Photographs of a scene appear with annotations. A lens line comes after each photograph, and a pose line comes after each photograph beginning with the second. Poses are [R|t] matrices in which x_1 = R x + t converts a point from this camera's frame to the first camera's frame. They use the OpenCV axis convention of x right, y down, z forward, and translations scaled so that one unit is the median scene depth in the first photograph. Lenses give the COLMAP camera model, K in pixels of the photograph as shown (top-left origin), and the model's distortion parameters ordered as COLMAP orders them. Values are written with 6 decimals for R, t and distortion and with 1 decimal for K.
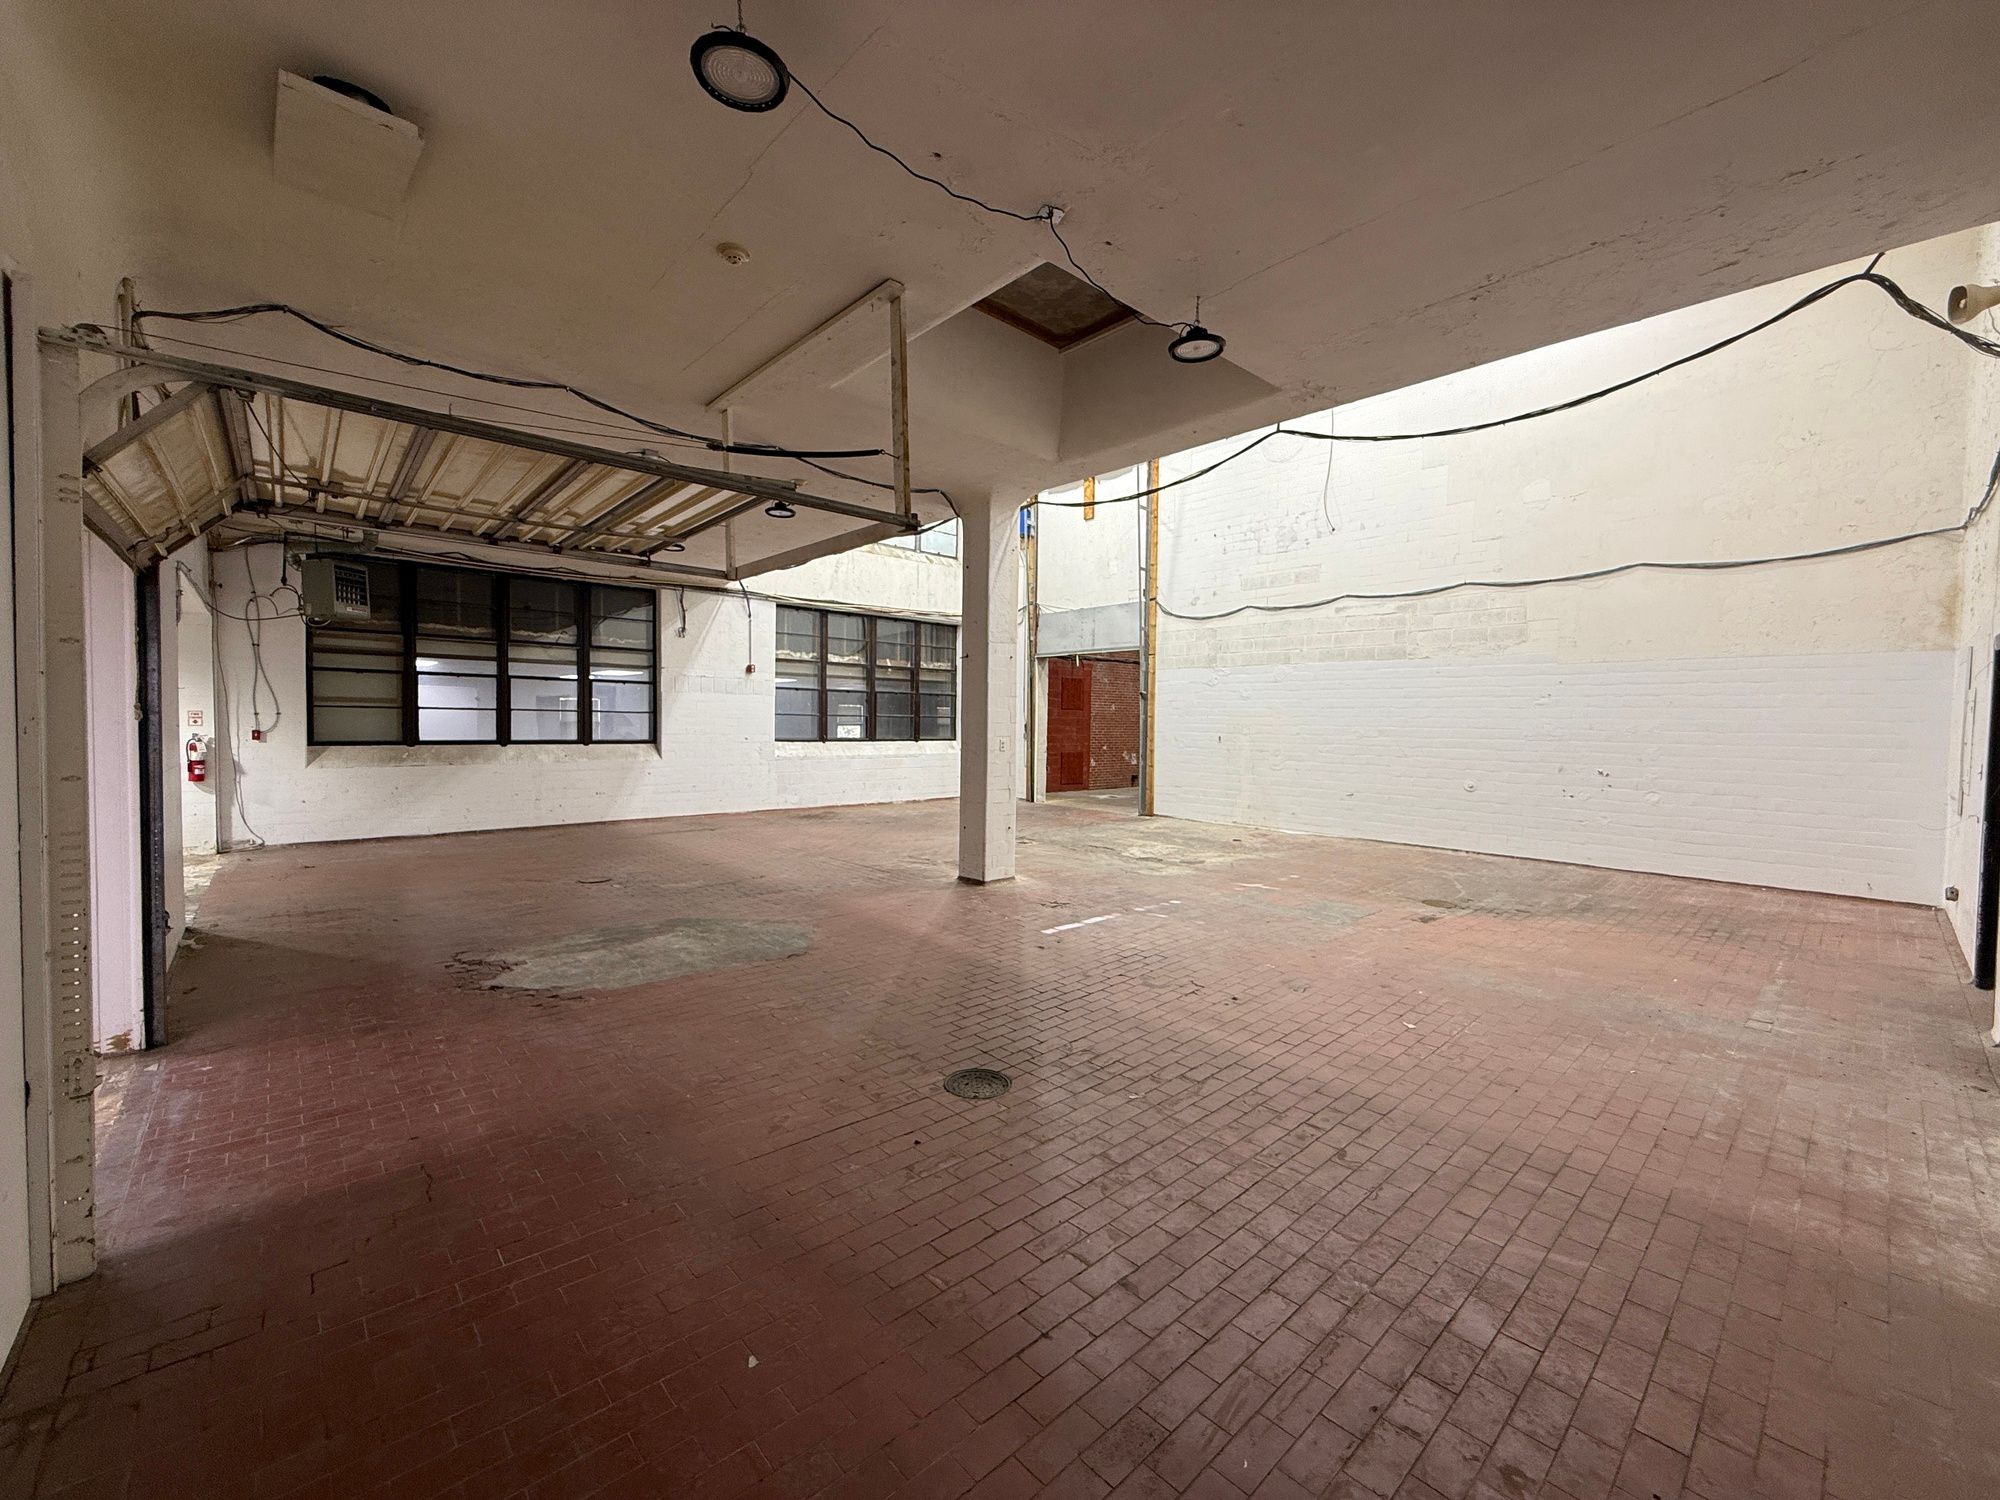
lens RADIAL K [[795.9, 0, 994.3], [0, 795.9, 746.8], [0, 0, 1]] dist [-0.001658, 0.000348]
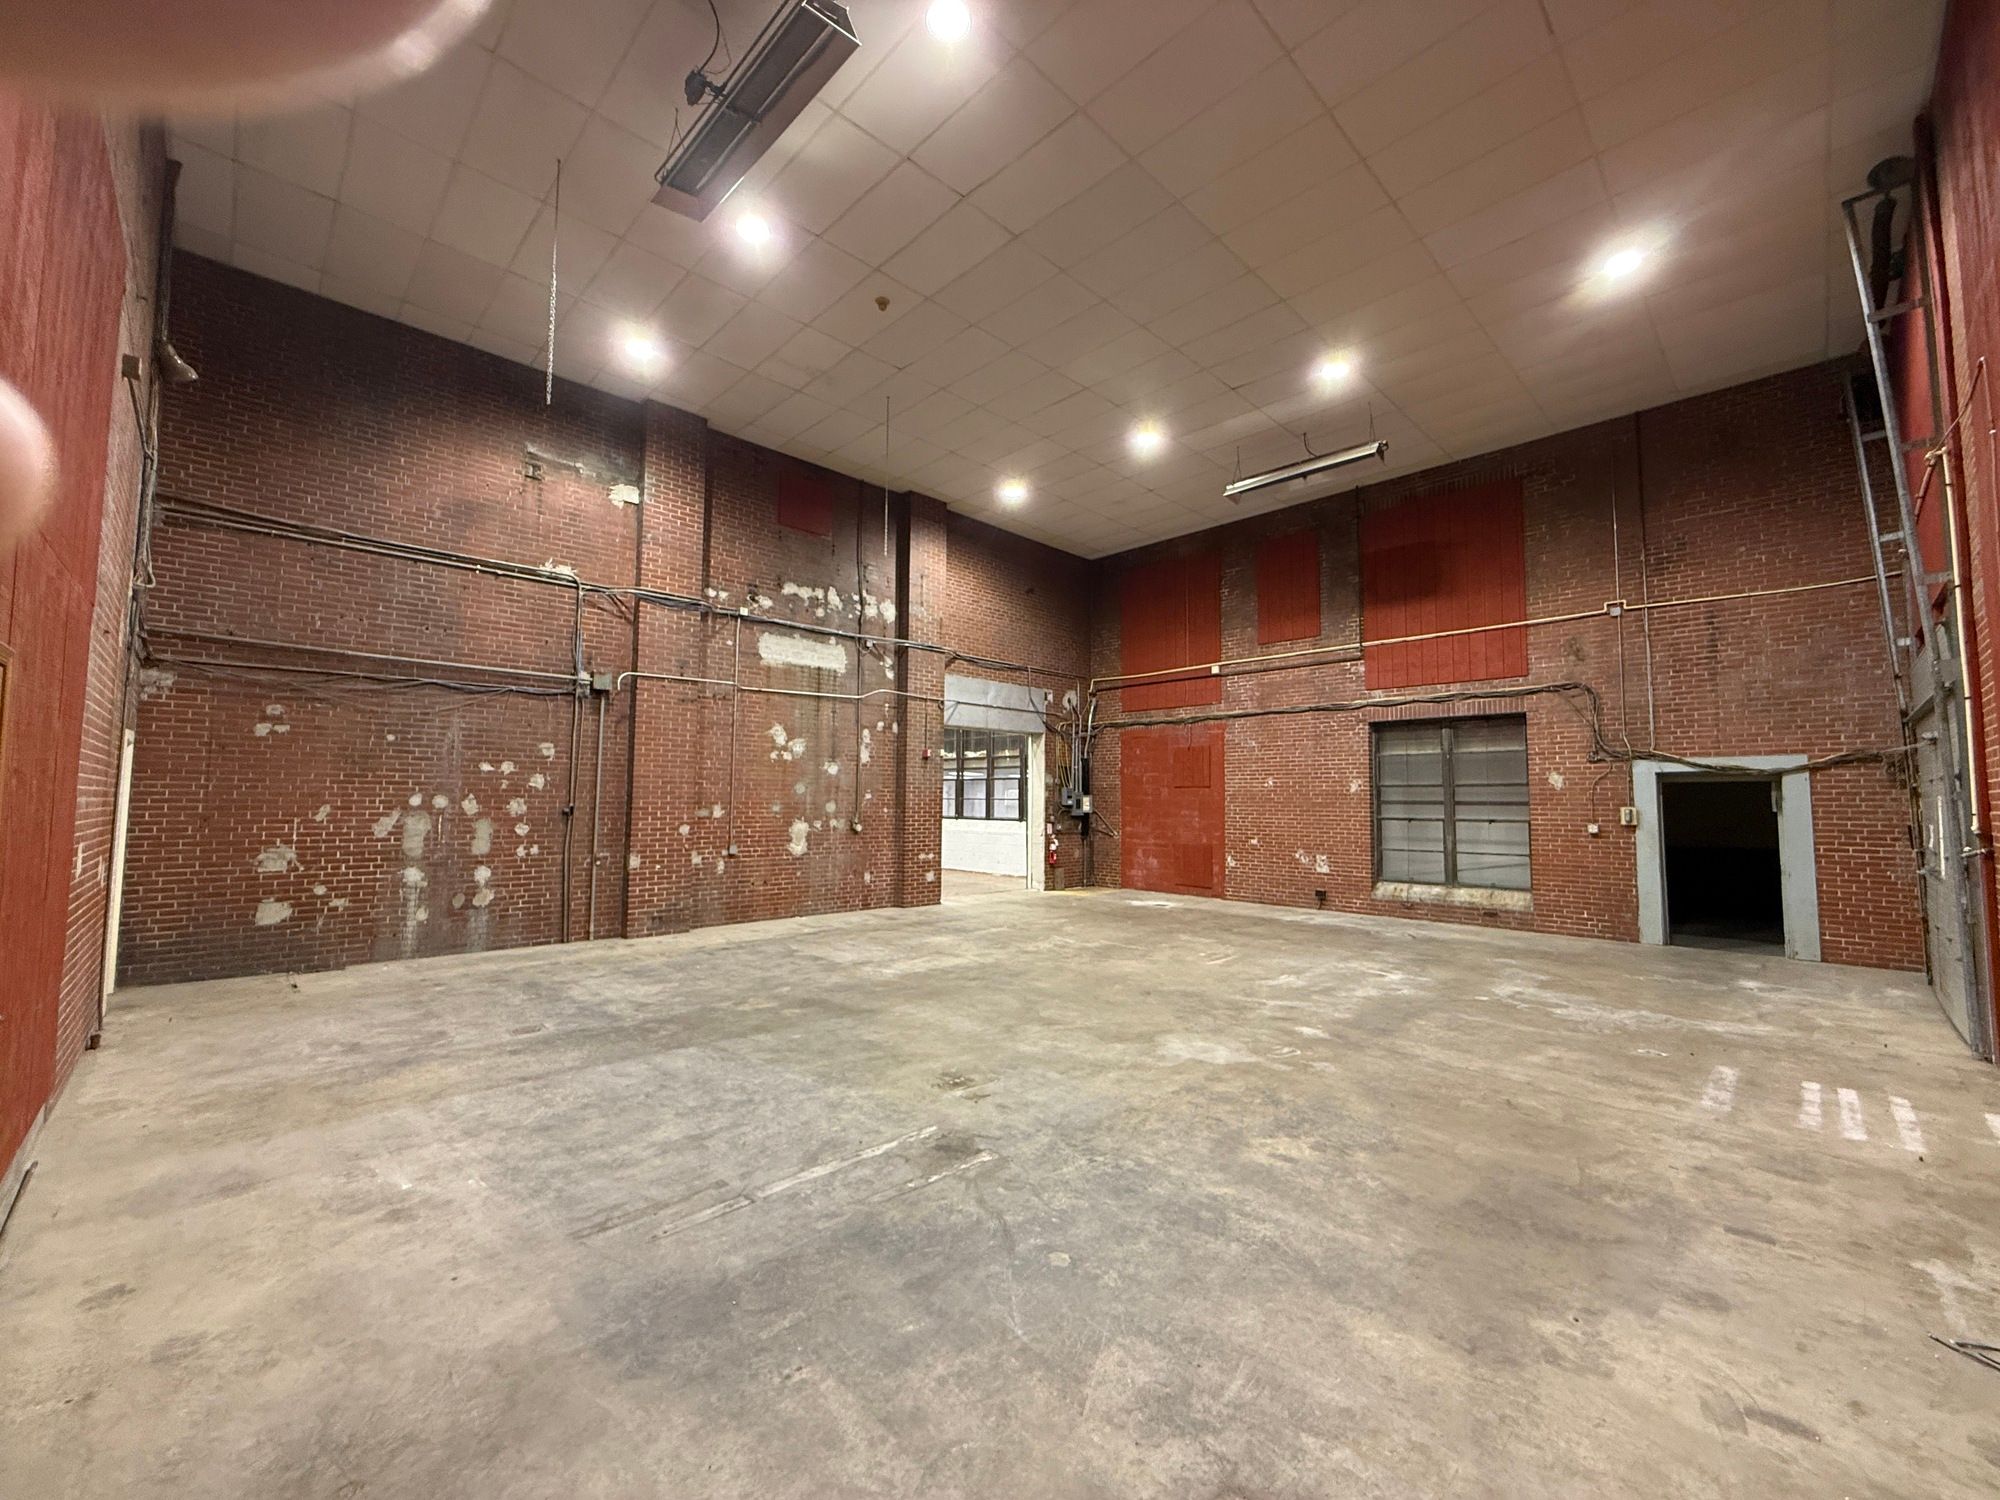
lens RADIAL K [[795.9, 0, 994.3], [0, 795.9, 746.8], [0, 0, 1]] dist [-0.001658, 0.000348]
pose [[0.043342, -0.083847, -0.995536, 0.991655], [-0.043548, 0.995366, -0.085729, -0.014129], [0.998111, 0.047069, 0.039490, 0.910731]]
